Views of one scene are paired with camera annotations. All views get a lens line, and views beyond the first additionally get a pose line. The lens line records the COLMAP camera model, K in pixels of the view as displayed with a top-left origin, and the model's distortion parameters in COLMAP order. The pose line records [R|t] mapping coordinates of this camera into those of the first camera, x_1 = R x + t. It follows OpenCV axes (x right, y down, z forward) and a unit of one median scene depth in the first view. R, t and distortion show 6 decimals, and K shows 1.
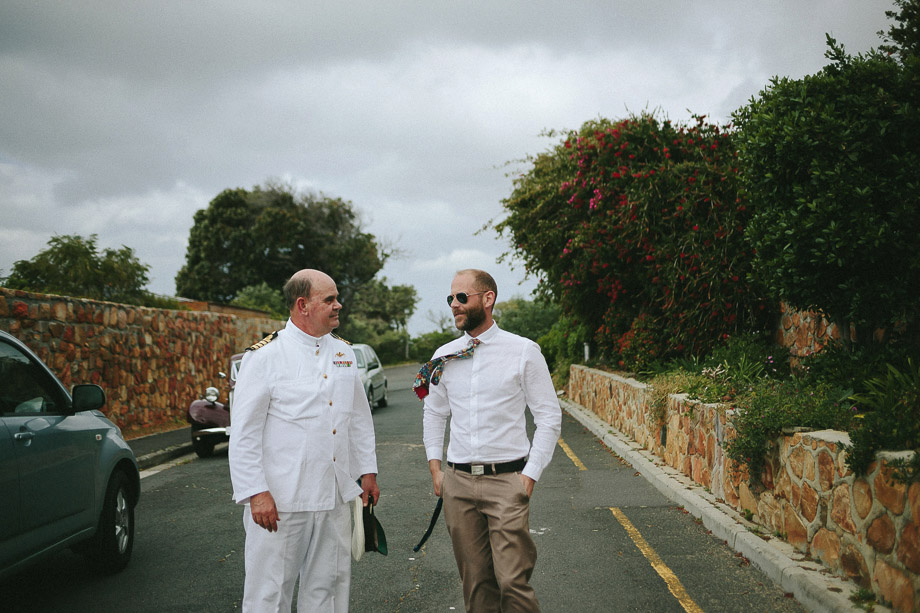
lens RADIAL K [[918.5, 0, 464.9], [0, 918.5, 336.8], [0, 0, 1]] dist [-0.070164, 0.014180]
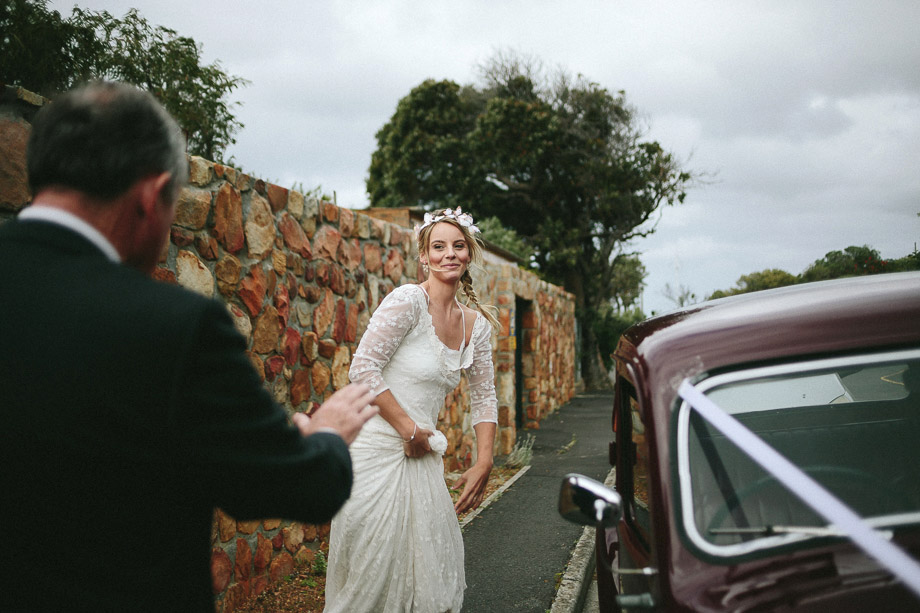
lens RADIAL K [[918.5, 0, 464.9], [0, 918.5, 336.8], [0, 0, 1]] dist [-0.070164, 0.014180]
pose [[0.979879, -0.013647, -0.199125, -0.117282], [0.016501, 0.999783, 0.012679, 0.008922], [0.198909, -0.015710, 0.979892, 0.401484]]
